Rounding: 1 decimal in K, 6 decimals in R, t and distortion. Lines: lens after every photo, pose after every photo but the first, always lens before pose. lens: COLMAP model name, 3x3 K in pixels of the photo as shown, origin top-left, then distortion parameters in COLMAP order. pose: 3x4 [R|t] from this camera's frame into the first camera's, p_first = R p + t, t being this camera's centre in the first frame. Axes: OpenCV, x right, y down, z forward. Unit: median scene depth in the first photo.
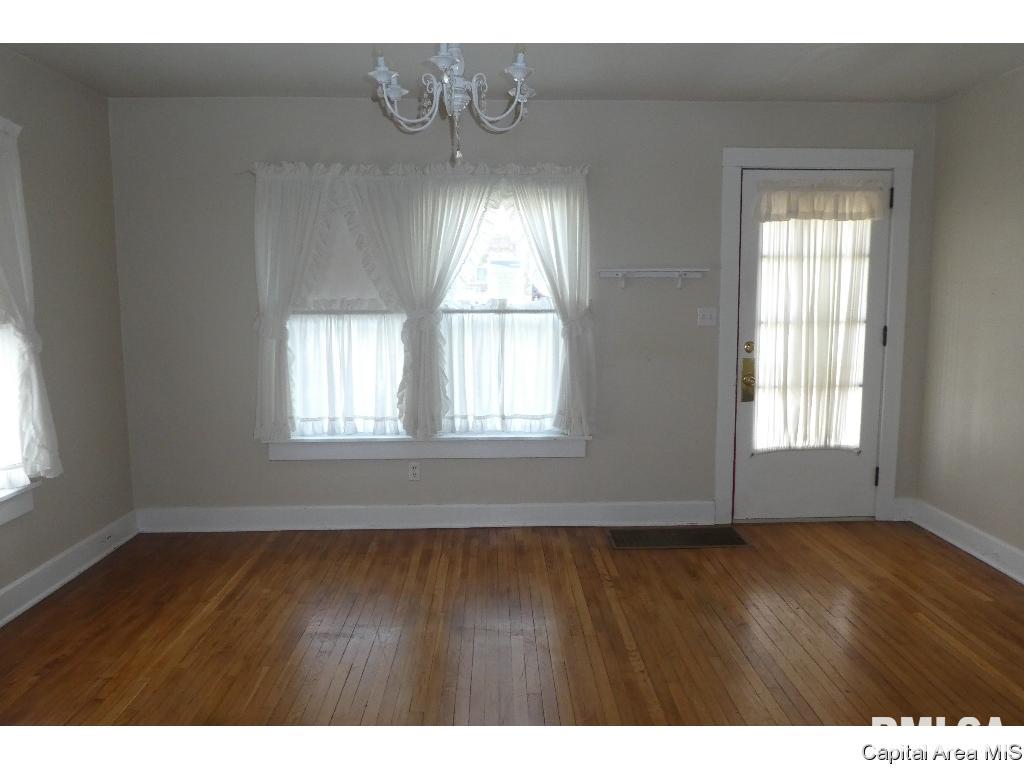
lens RADIAL K [[749.2, 0, 512.0], [0, 749.2, 384.0], [0, 0, 1]] dist [0.000425, 0.000027]
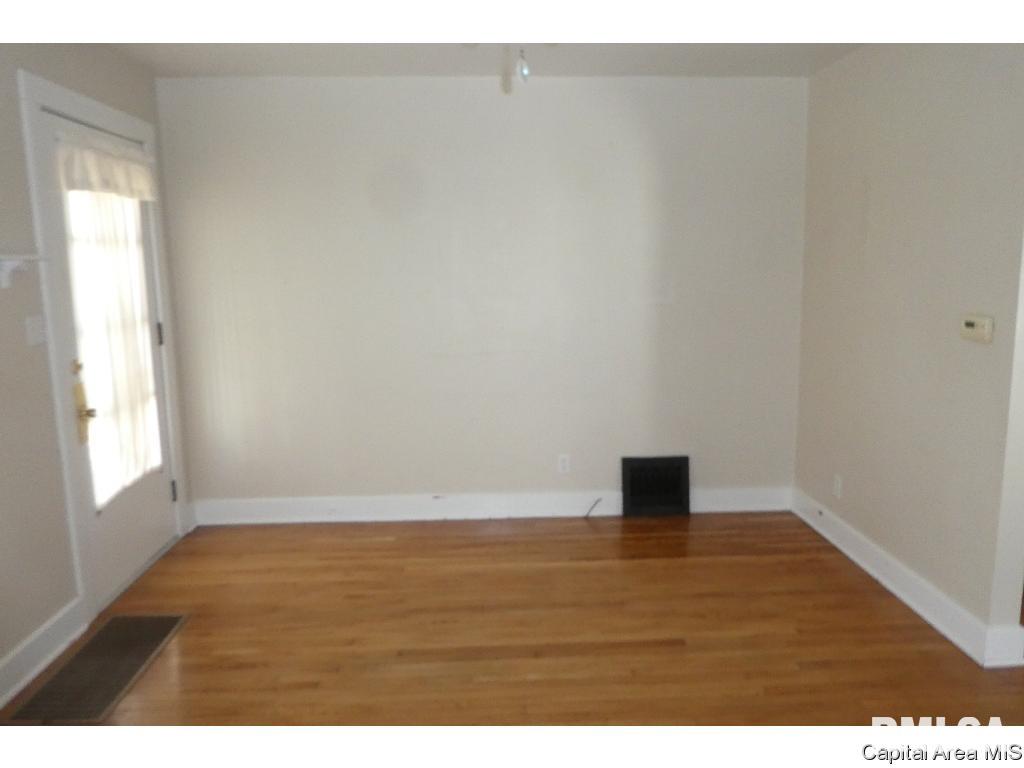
lens RADIAL K [[749.2, 0, 512.0], [0, 749.2, 384.0], [0, 0, 1]] dist [0.000425, 0.000027]
pose [[-0.016743, -0.159007, 0.987135, -0.410449], [0.133893, 0.978025, 0.159810, -0.096516], [-0.990854, 0.134846, 0.004915, 0.614938]]
